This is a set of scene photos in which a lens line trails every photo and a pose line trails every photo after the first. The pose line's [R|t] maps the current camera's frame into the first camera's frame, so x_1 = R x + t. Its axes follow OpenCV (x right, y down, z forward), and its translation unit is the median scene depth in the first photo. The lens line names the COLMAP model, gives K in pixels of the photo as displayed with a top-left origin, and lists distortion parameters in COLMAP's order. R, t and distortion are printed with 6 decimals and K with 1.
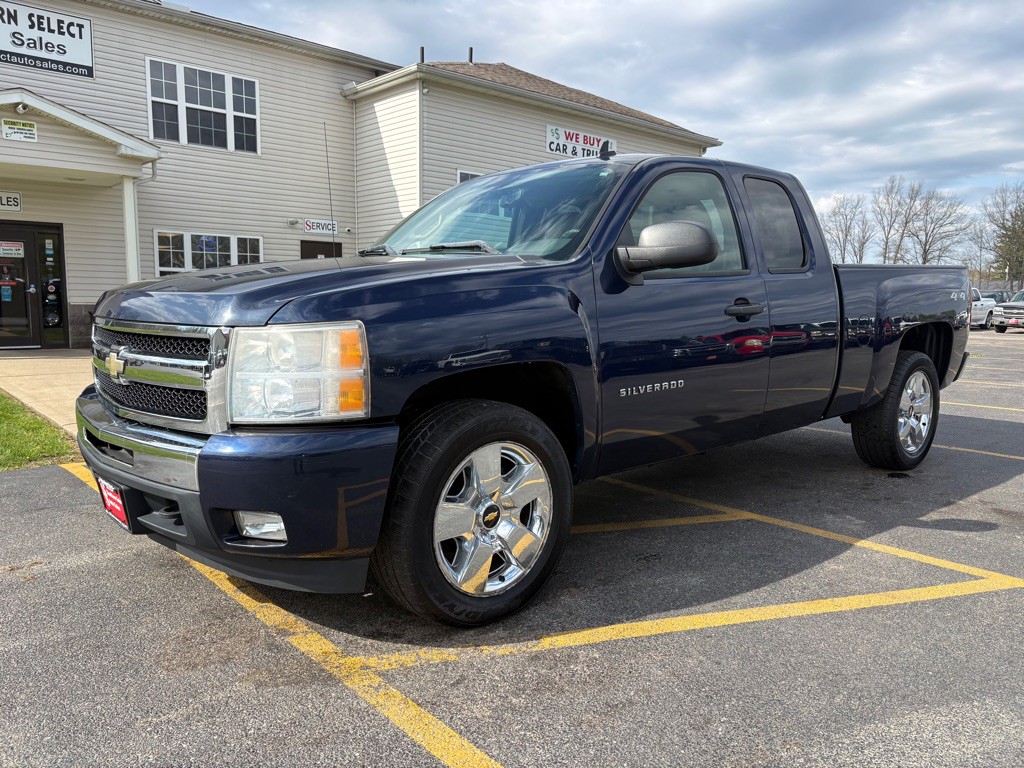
lens RADIAL K [[774.7, 0, 515.7], [0, 774.7, 382.7], [0, 0, 1]] dist [0.046116, -0.049456]
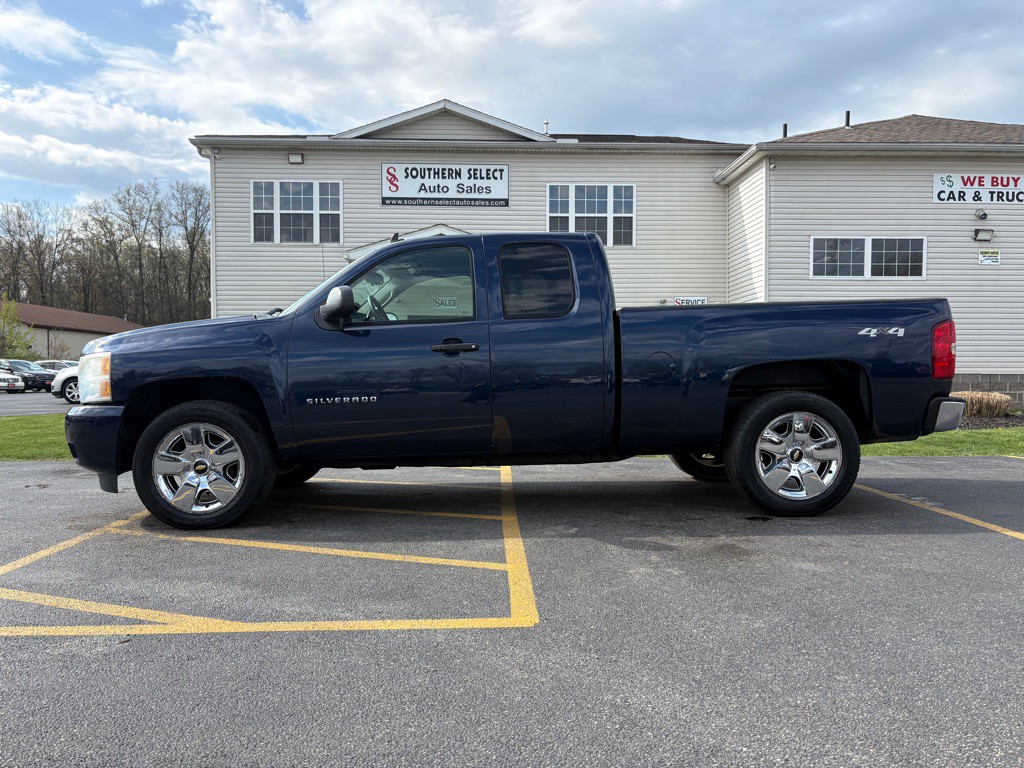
lens RADIAL K [[774.7, 0, 515.7], [0, 774.7, 382.7], [0, 0, 1]] dist [0.046116, -0.049456]
pose [[0.770103, -0.005959, -0.637892, 0.325766], [-0.058982, 0.995008, -0.080502, 0.017352], [0.635187, 0.099619, 0.765907, 0.021745]]
